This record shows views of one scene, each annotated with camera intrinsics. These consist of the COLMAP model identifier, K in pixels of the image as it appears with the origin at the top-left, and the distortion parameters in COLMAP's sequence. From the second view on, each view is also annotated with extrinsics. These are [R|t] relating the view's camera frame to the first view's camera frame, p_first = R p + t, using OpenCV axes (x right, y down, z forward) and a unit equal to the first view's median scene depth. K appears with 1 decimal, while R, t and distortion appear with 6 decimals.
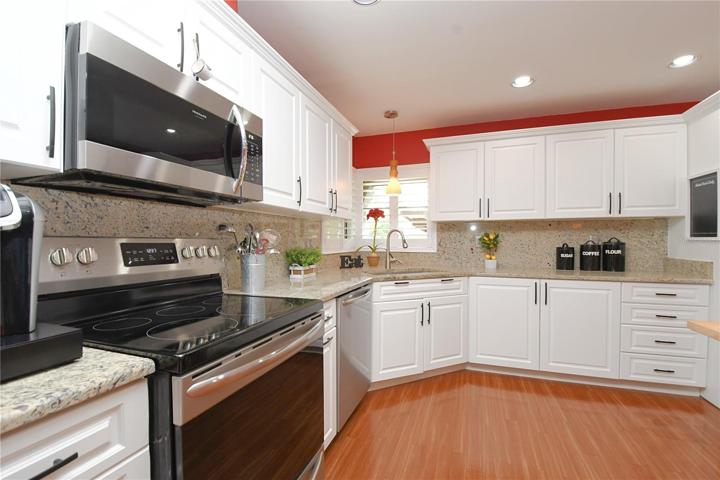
lens RADIAL K [[316.2, 0, 360.0], [0, 316.2, 240.0], [0, 0, 1]] dist [0.001310, -0.000186]
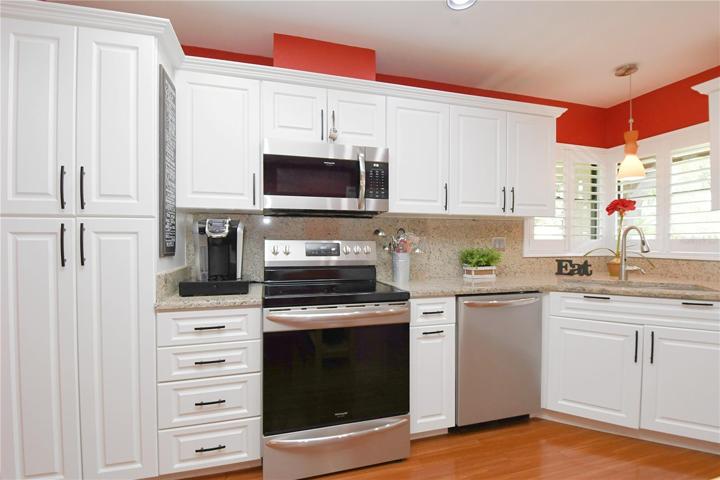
lens RADIAL K [[316.2, 0, 360.0], [0, 316.2, 240.0], [0, 0, 1]] dist [0.001310, -0.000186]
pose [[0.586563, -0.004939, -0.809889, 0.406107], [0.000981, 0.999985, -0.005387, 0.000909], [0.809903, 0.002365, 0.586559, 0.086650]]
